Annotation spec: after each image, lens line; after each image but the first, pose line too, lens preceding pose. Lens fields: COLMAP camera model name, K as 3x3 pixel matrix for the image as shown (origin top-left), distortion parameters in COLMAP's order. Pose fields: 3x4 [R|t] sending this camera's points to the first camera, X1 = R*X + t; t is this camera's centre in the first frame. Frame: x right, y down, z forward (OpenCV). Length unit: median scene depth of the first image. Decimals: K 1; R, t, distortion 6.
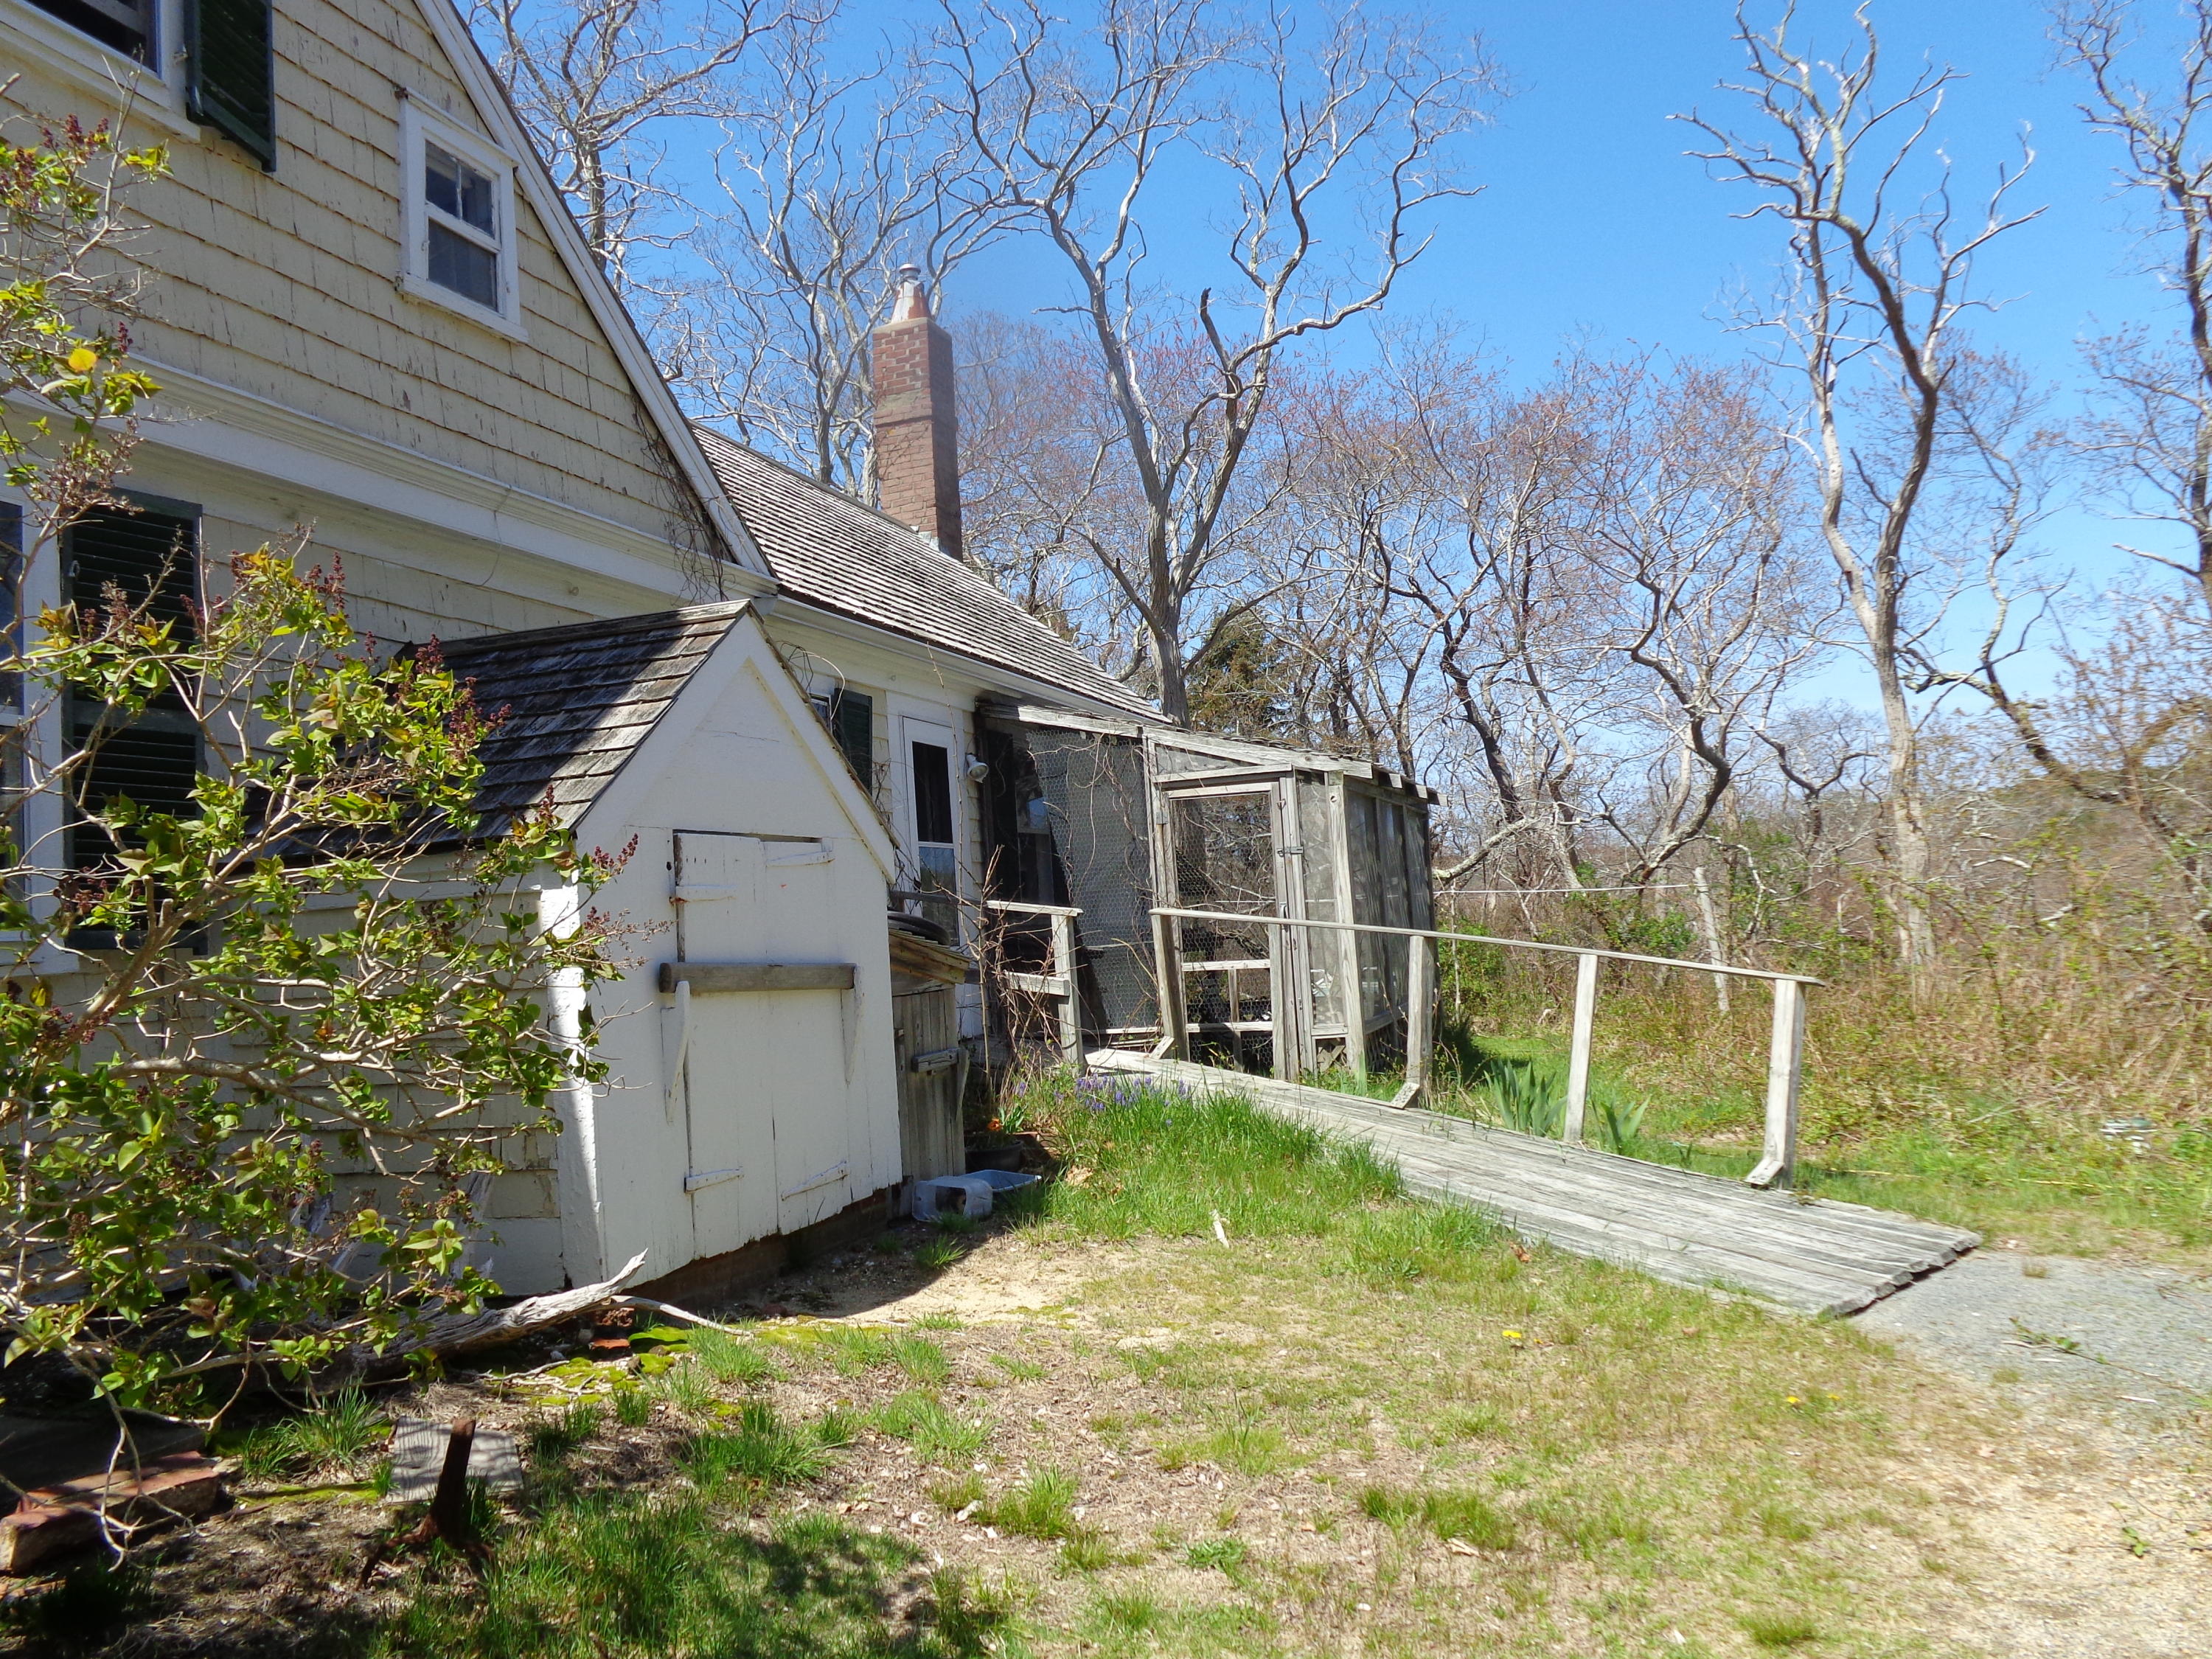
lens RADIAL K [[1680.7, 0, 1117.1], [0, 1680.7, 819.0], [0, 0, 1]] dist [0.010895, 0.007831]
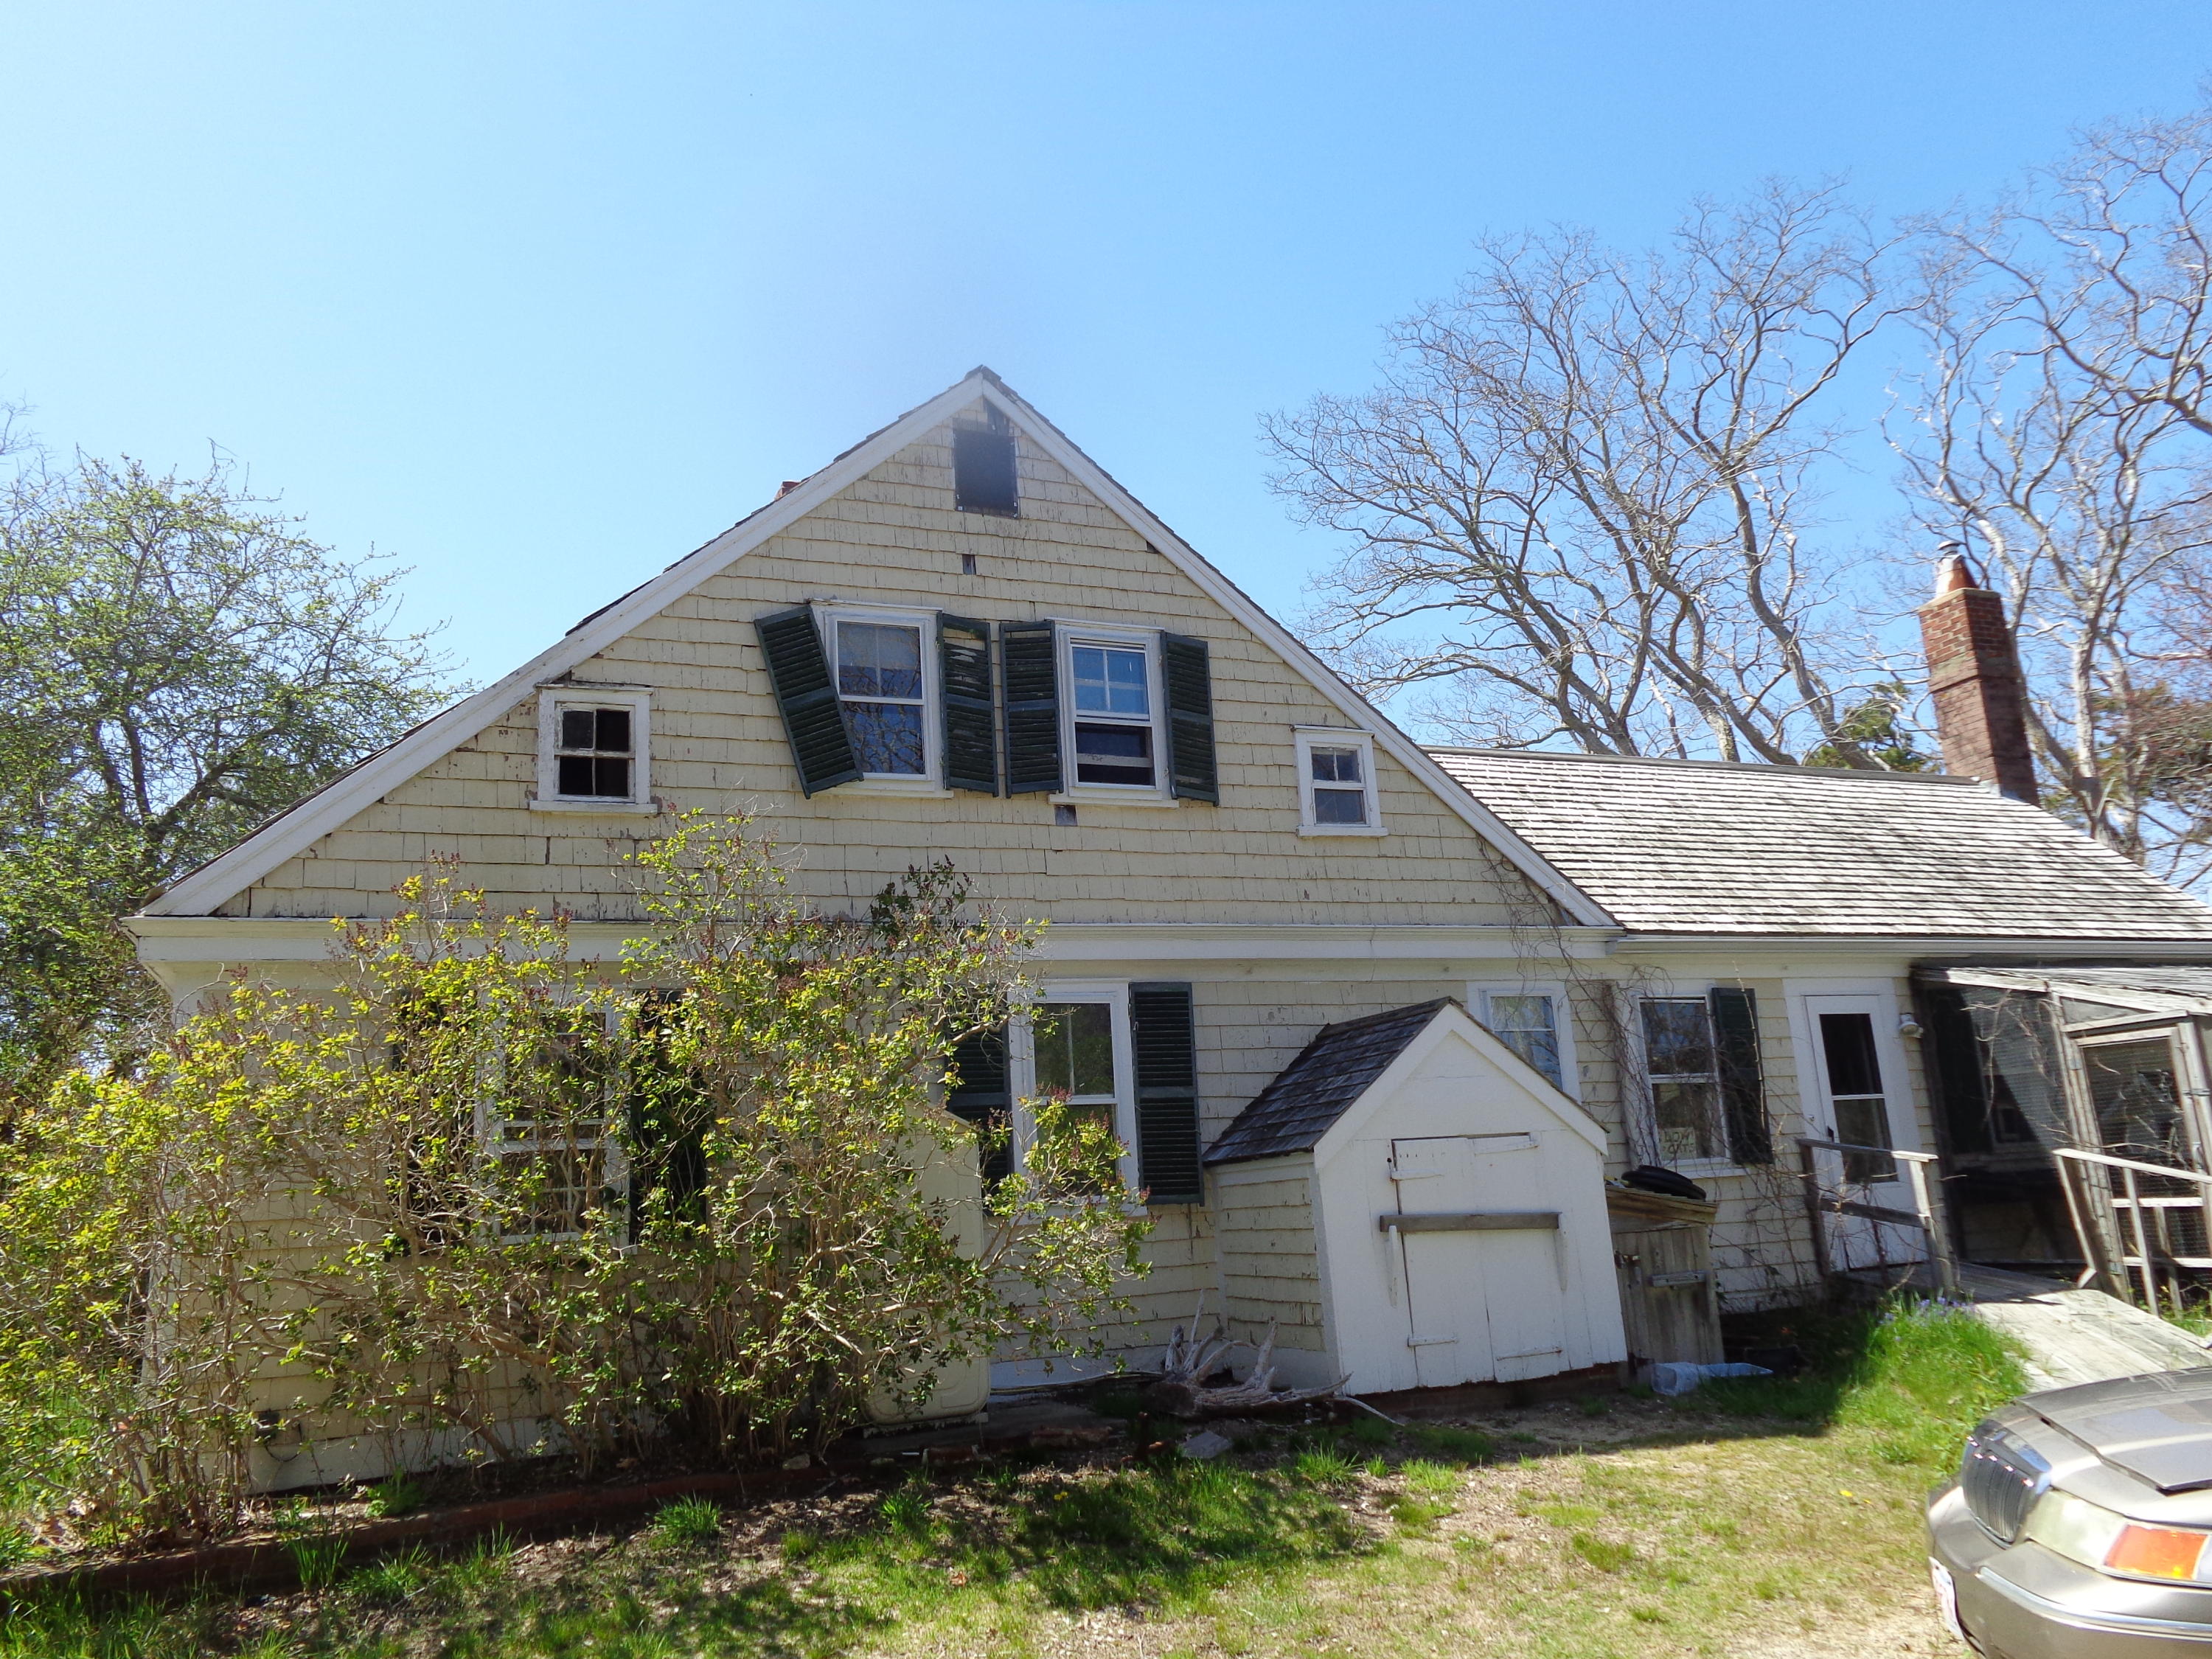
lens RADIAL K [[1680.7, 0, 1117.1], [0, 1680.7, 819.0], [0, 0, 1]] dist [0.010895, 0.007831]
pose [[0.668727, -0.150621, -0.728092, 0.716979], [0.070772, 0.987714, -0.139327, -0.081221], [0.740132, 0.041643, 0.671170, -0.350111]]
